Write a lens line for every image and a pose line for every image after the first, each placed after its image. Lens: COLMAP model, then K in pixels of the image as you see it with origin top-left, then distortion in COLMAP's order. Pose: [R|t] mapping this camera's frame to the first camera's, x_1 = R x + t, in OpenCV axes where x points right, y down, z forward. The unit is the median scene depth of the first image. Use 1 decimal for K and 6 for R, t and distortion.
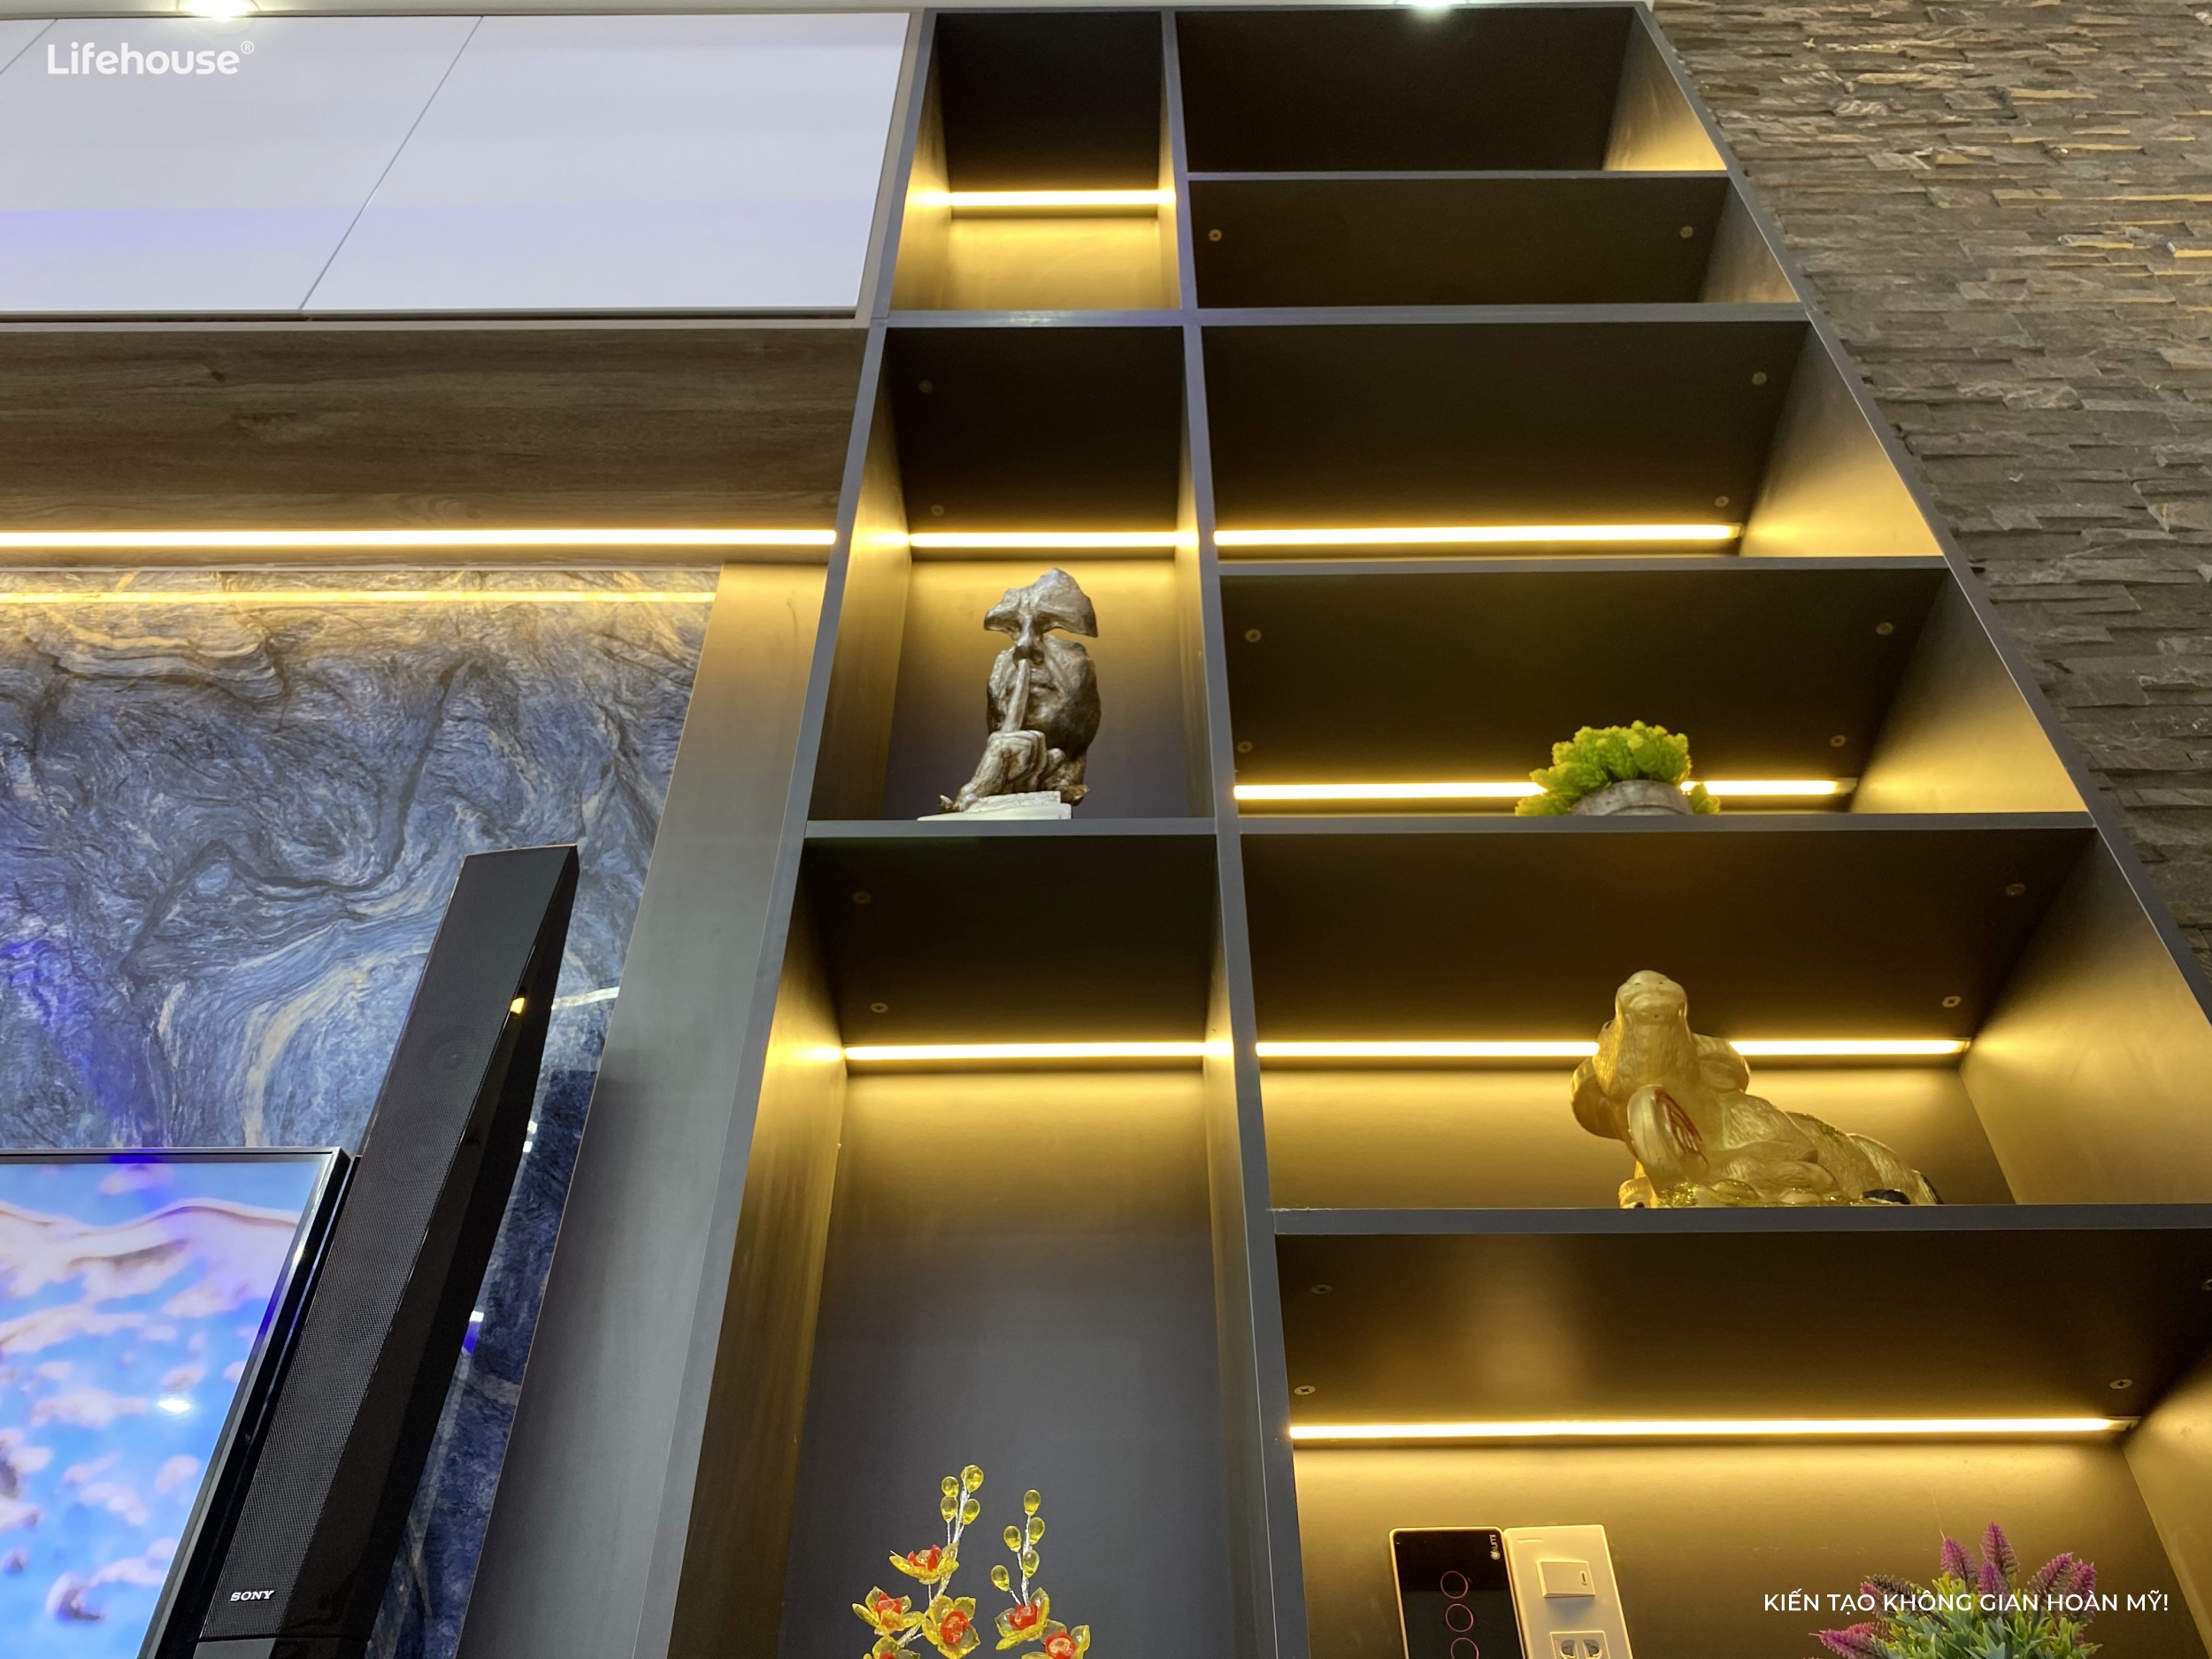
lens RADIAL K [[1811.6, 0, 1116.6], [0, 1811.6, 751.0], [0, 0, 1]] dist [-0.075953, 0.086392]
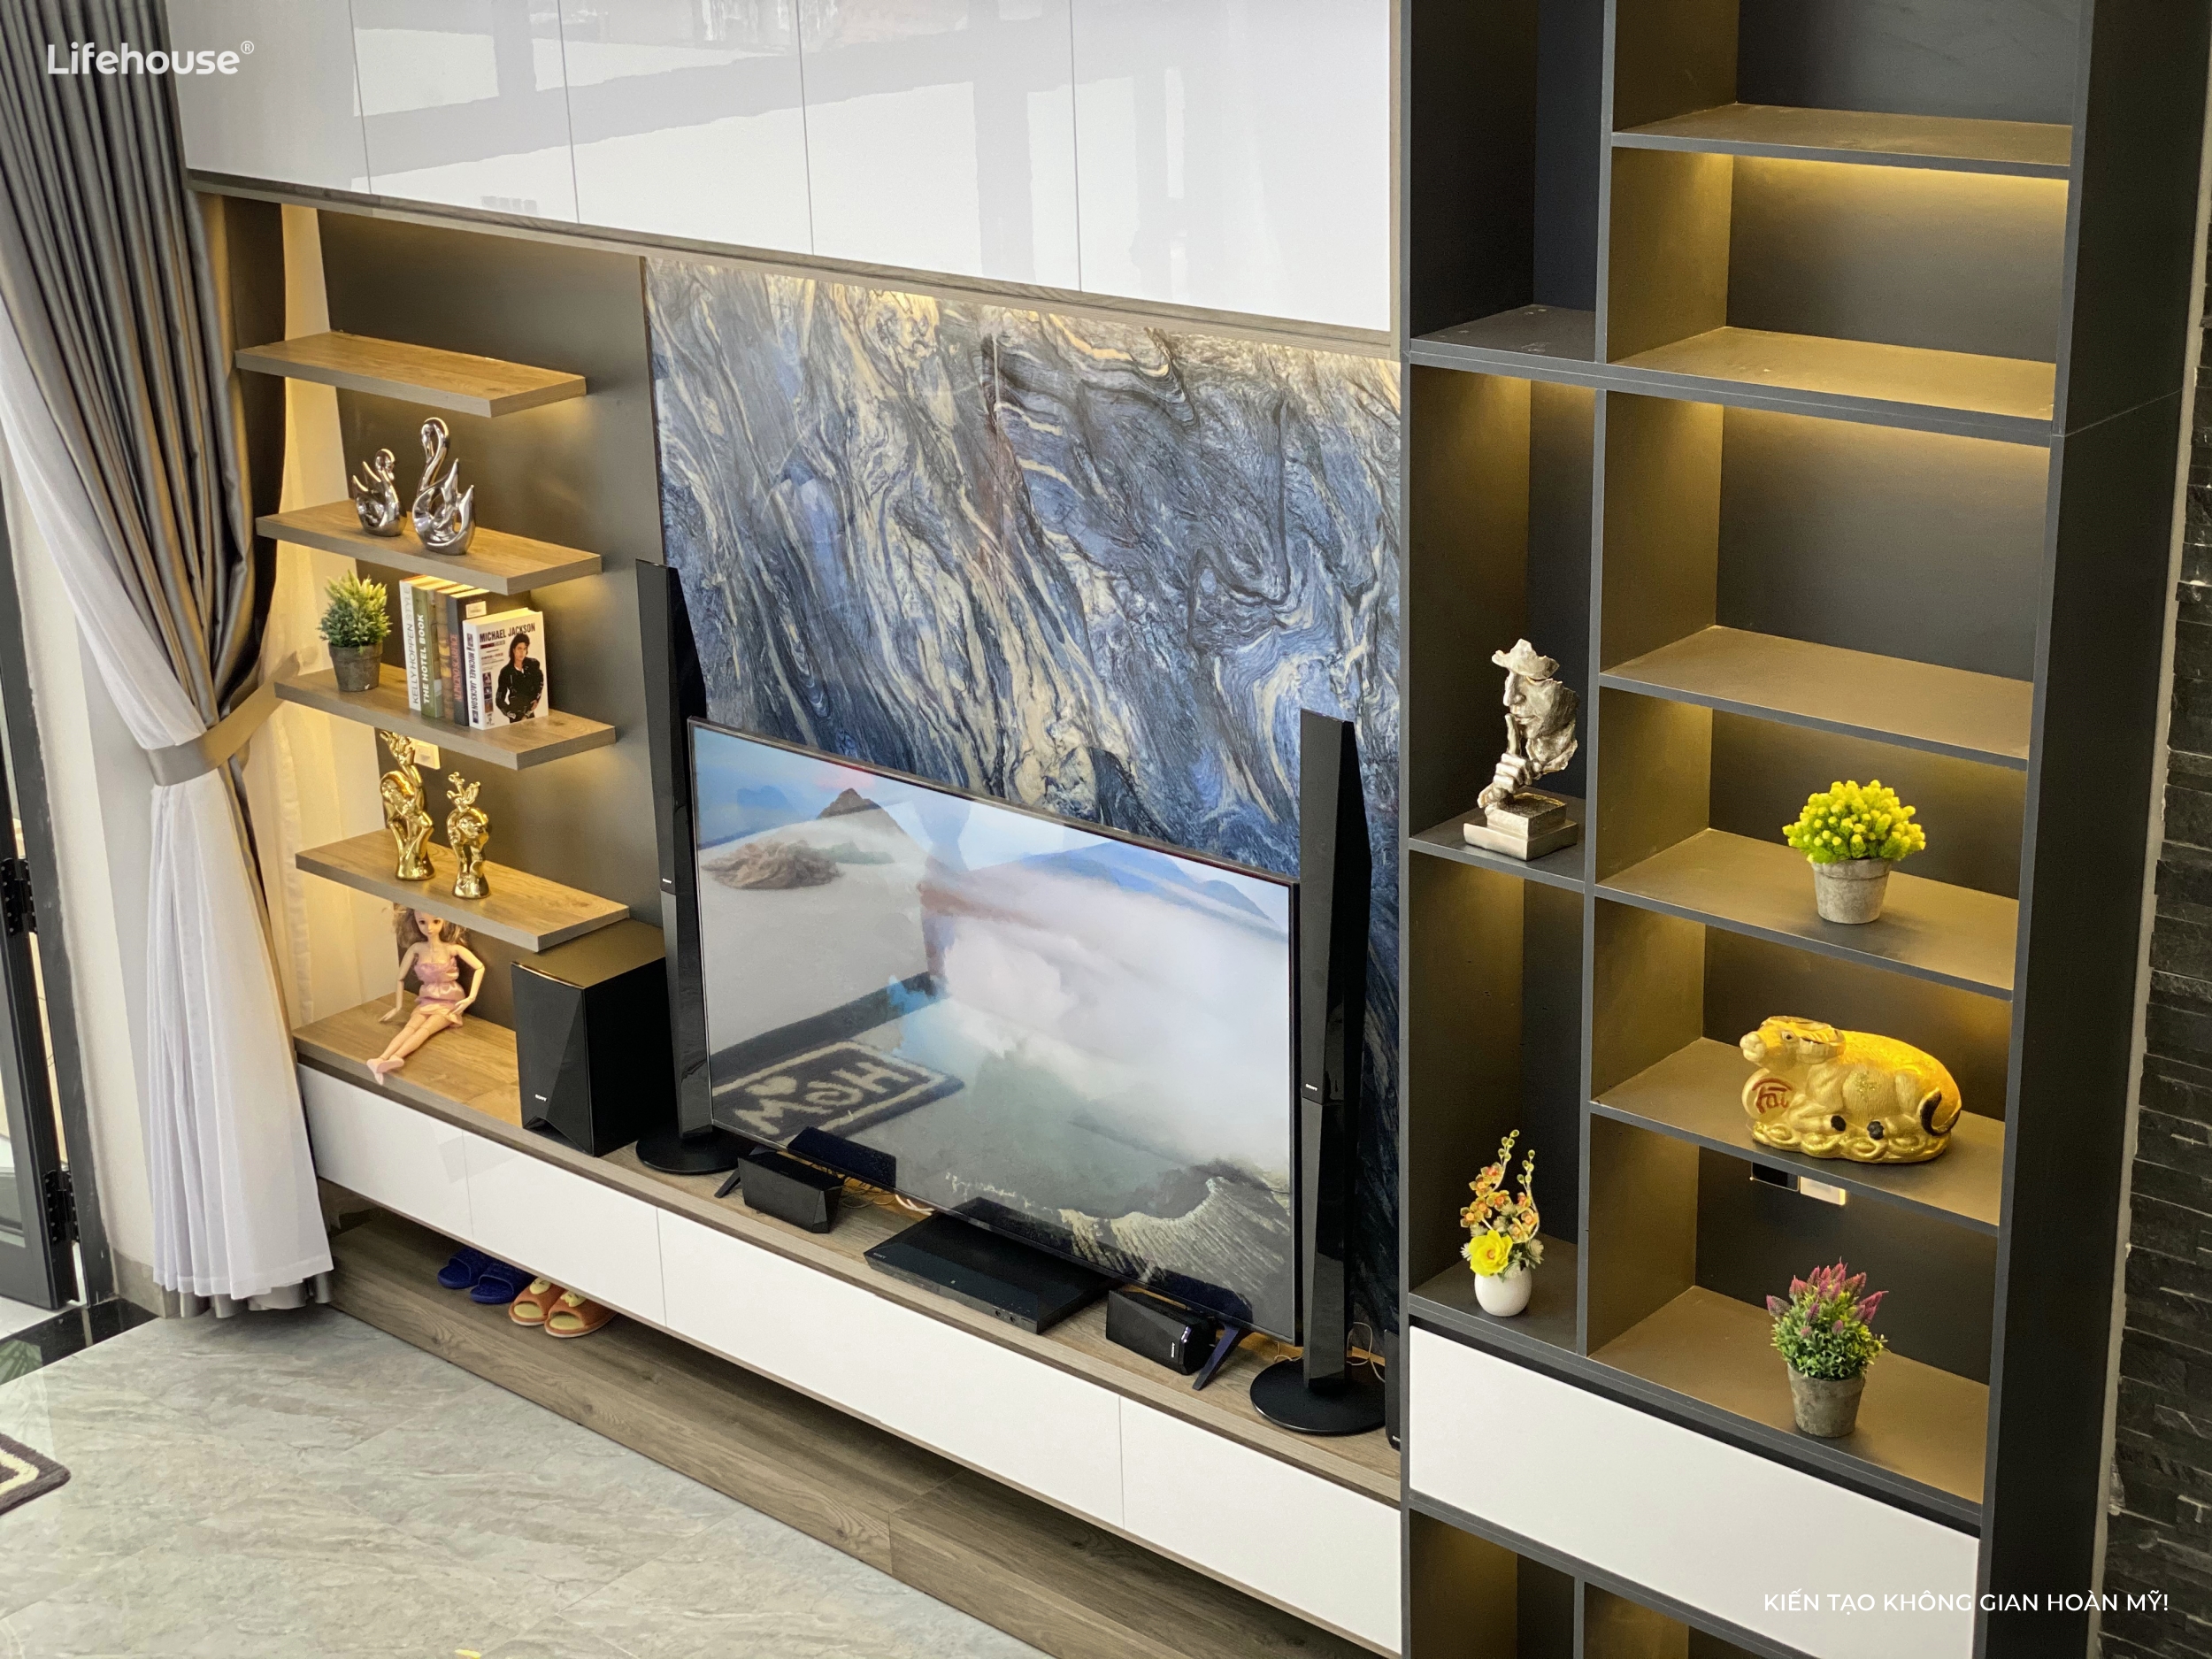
lens RADIAL K [[3320.9, 0, 1105.3], [0, 3320.9, 796.8], [0, 0, 1]] dist [0.010695, -0.037800]
pose [[0.748457, 0.201947, -0.631688, 1.417546], [0.498348, 0.457193, 0.736630, -2.144241], [0.437563, -0.866136, 0.241550, 0.009230]]
